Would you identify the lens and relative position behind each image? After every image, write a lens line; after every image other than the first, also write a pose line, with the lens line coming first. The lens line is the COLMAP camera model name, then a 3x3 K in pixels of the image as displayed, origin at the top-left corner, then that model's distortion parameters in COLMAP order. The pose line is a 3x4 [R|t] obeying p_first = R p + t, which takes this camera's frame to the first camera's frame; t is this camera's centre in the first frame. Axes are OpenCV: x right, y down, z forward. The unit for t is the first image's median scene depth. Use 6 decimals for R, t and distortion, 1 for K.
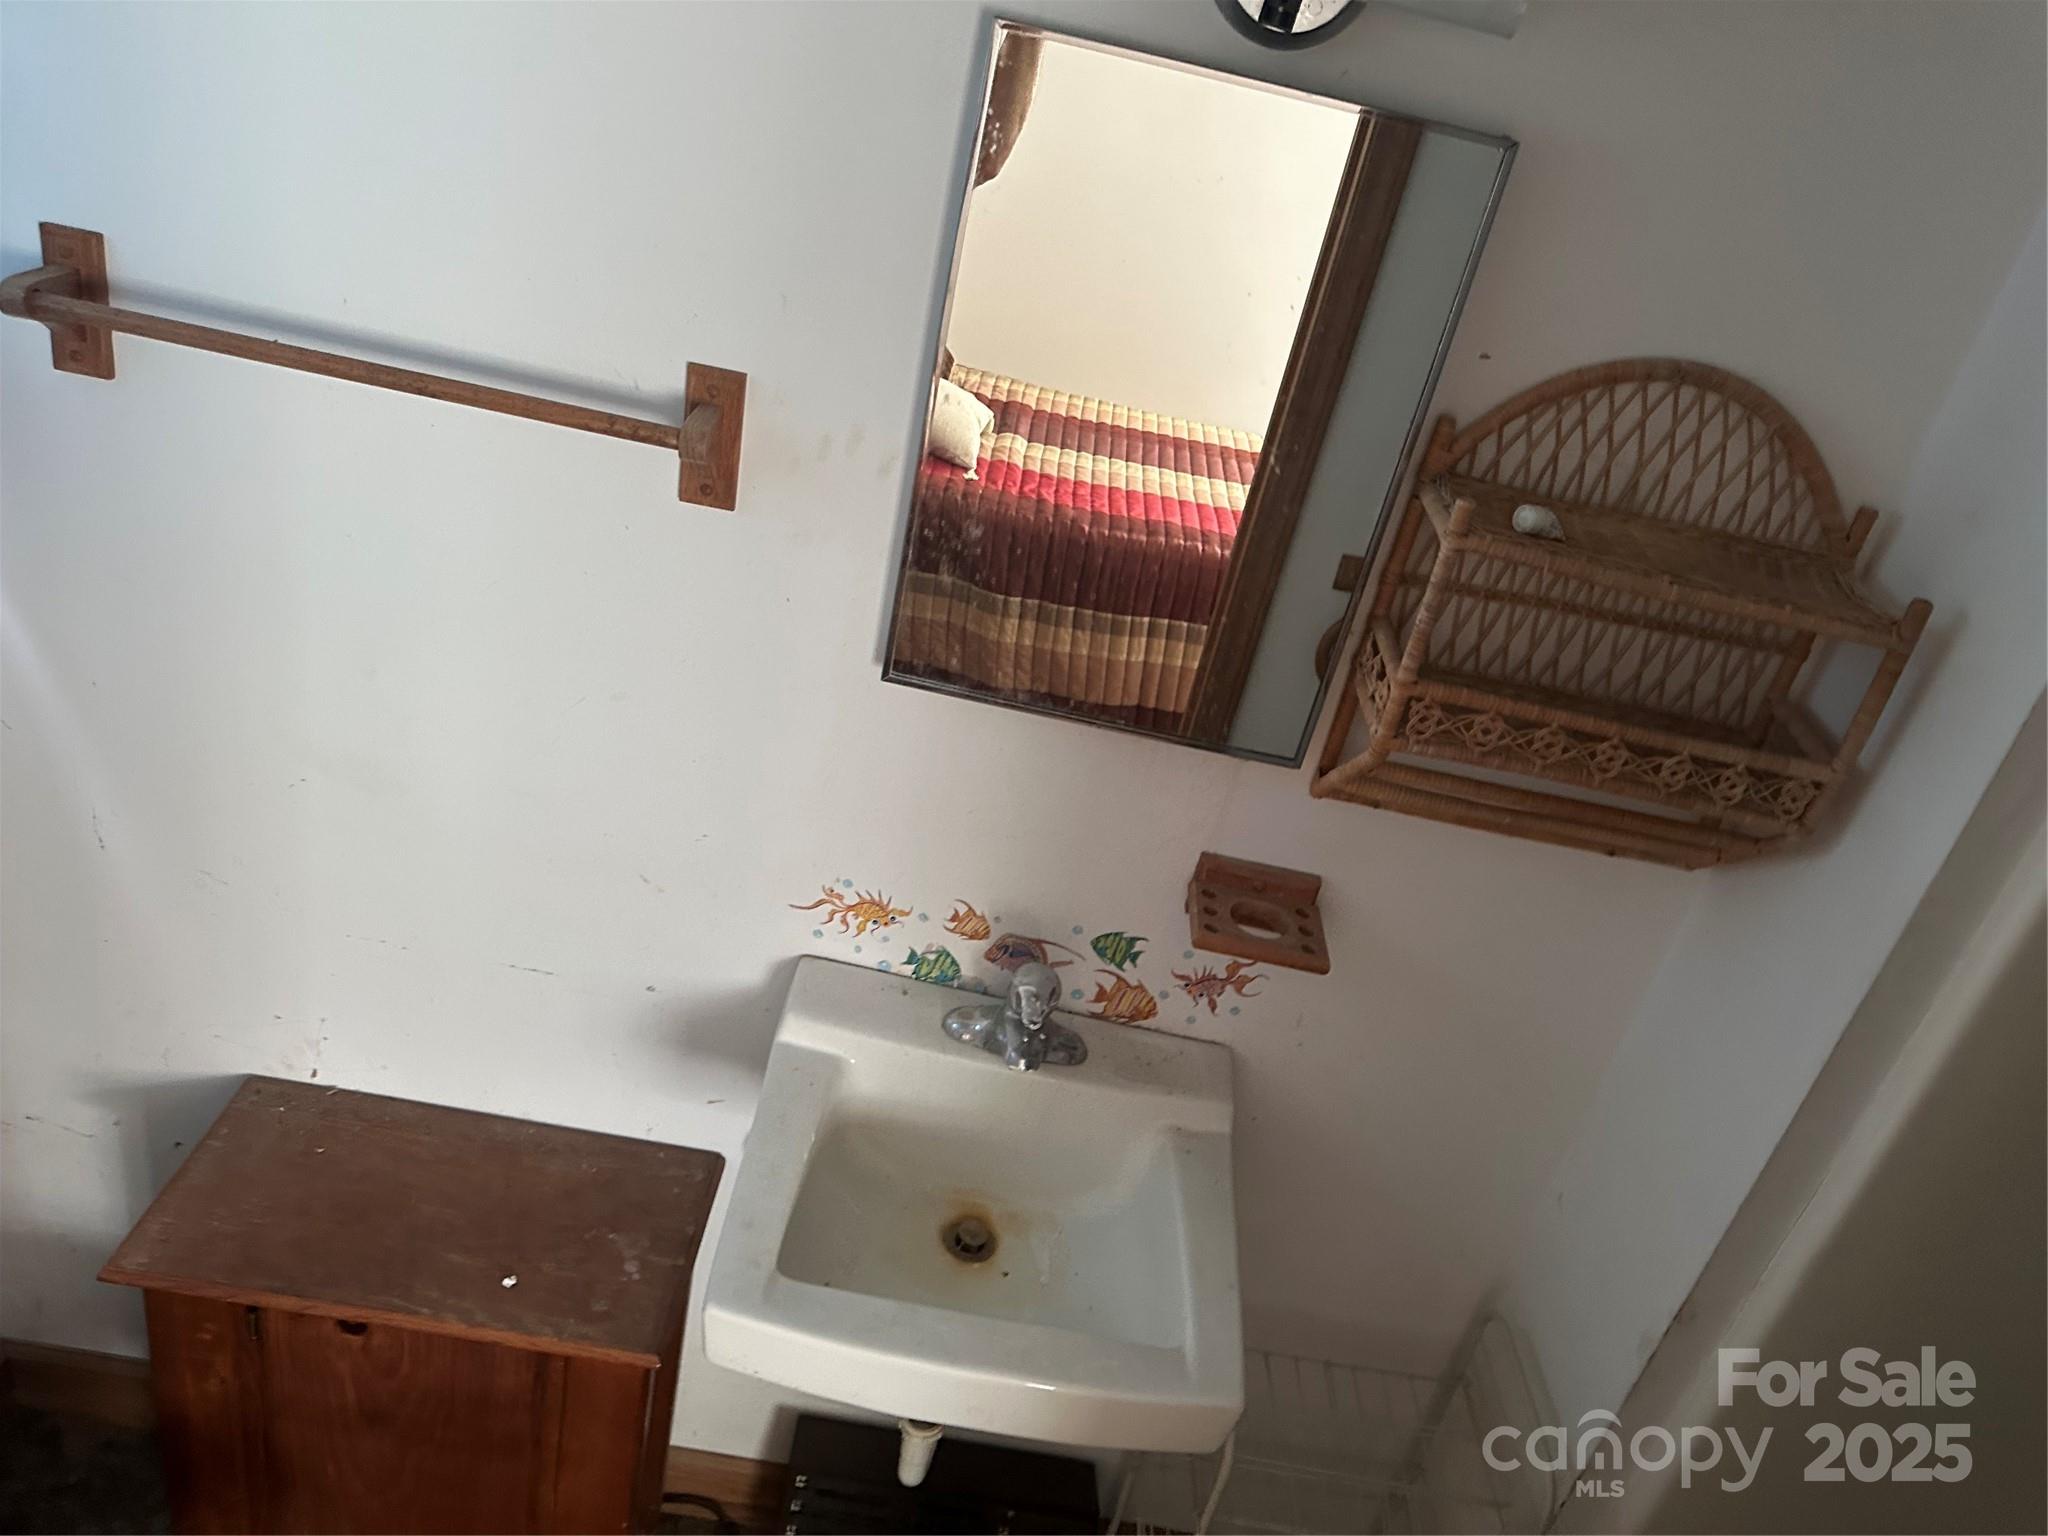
lens RADIAL K [[1430.9, 0, 1025.2], [0, 1430.9, 771.3], [0, 0, 1]] dist [0.133819, -0.229979]
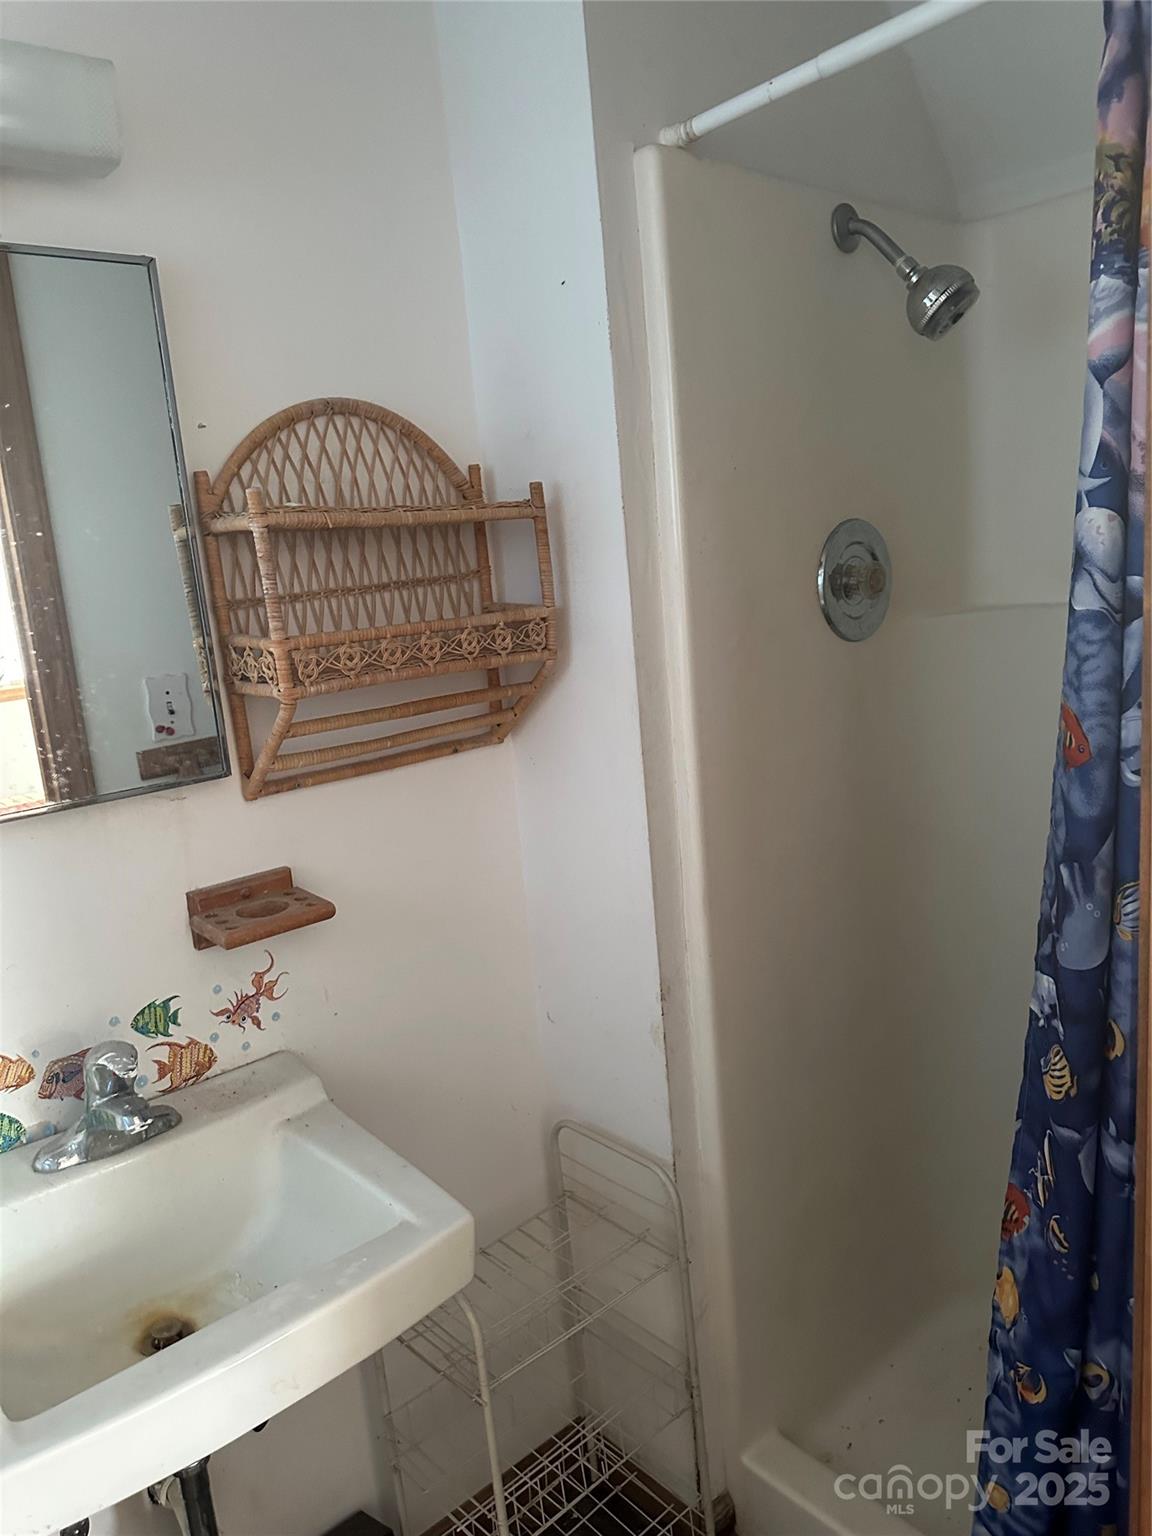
lens RADIAL K [[1073.2, 0, 576.0], [0, 1073.2, 768.0], [0, 0, 1]] dist [0.133819, -0.229979]
pose [[0.696970, -0.396352, 0.597610, -0.149467], [0.526080, 0.848934, -0.050509, 0.189141], [-0.487312, 0.349594, 0.800194, 0.116423]]
